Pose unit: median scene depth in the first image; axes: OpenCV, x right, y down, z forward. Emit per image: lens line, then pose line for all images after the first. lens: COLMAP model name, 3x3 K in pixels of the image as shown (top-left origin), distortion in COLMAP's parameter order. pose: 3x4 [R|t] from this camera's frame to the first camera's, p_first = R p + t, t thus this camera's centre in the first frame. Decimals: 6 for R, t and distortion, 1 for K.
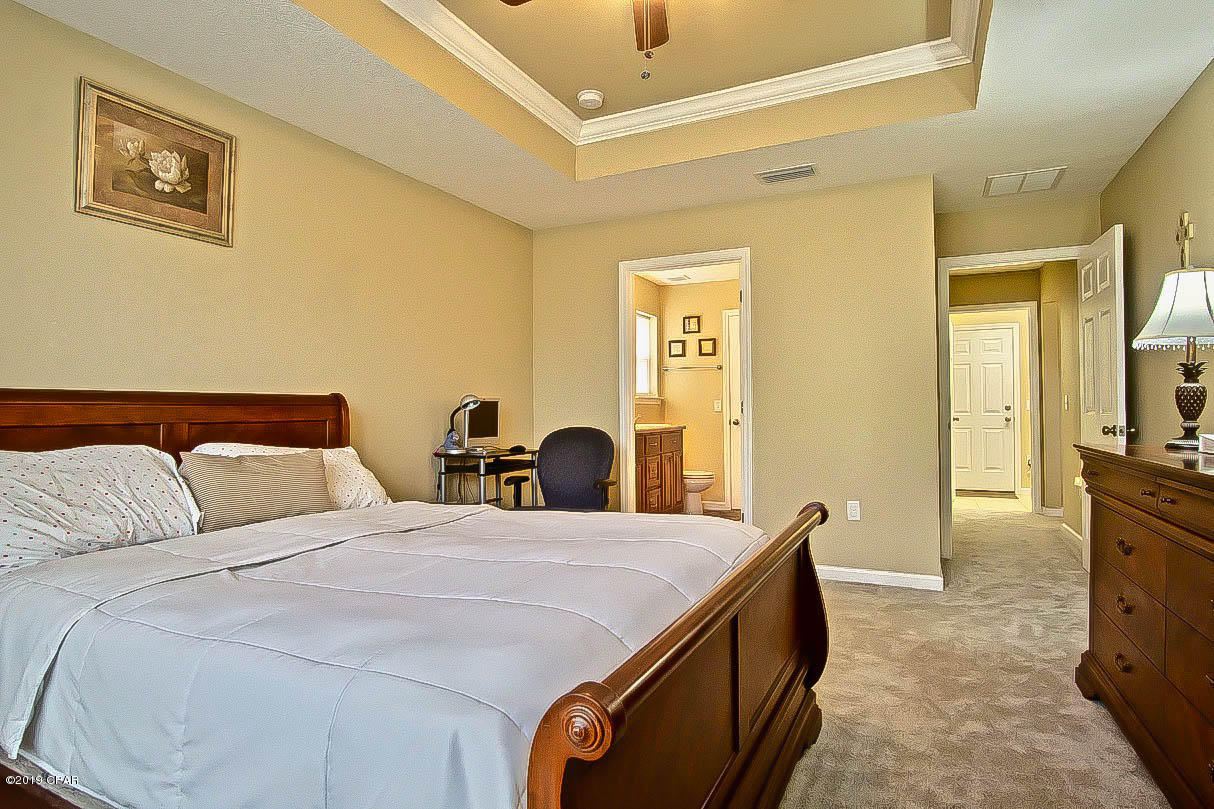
lens RADIAL K [[654.3, 0, 606.3], [0, 654.3, 403.6], [0, 0, 1]] dist [0.000580, 0.000180]
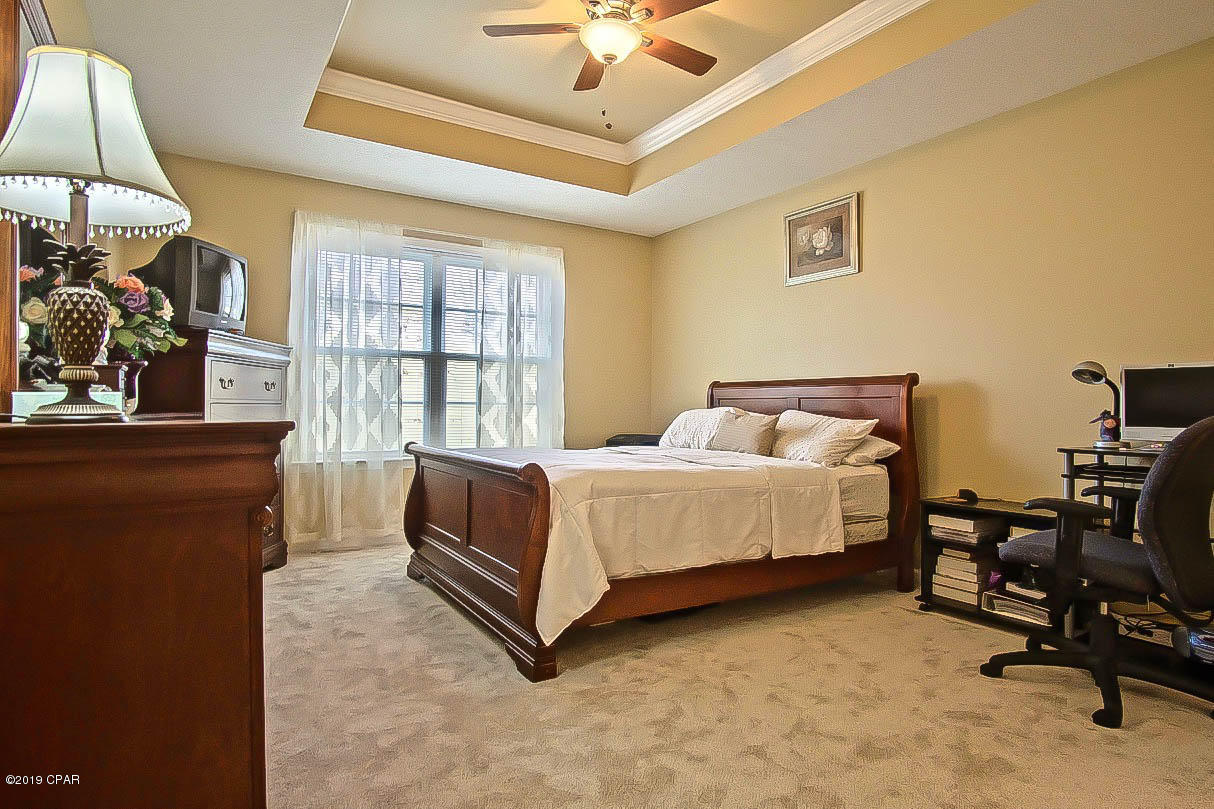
lens RADIAL K [[654.3, 0, 604.3], [0, 654.3, 402.9], [0, 0, 1]] dist [0.000580, 0.000180]
pose [[-0.525755, -0.006095, -0.850614, 0.985198], [0.014456, 0.999766, -0.016099, 0.062583], [0.850513, -0.020760, -0.525543, 1.384987]]
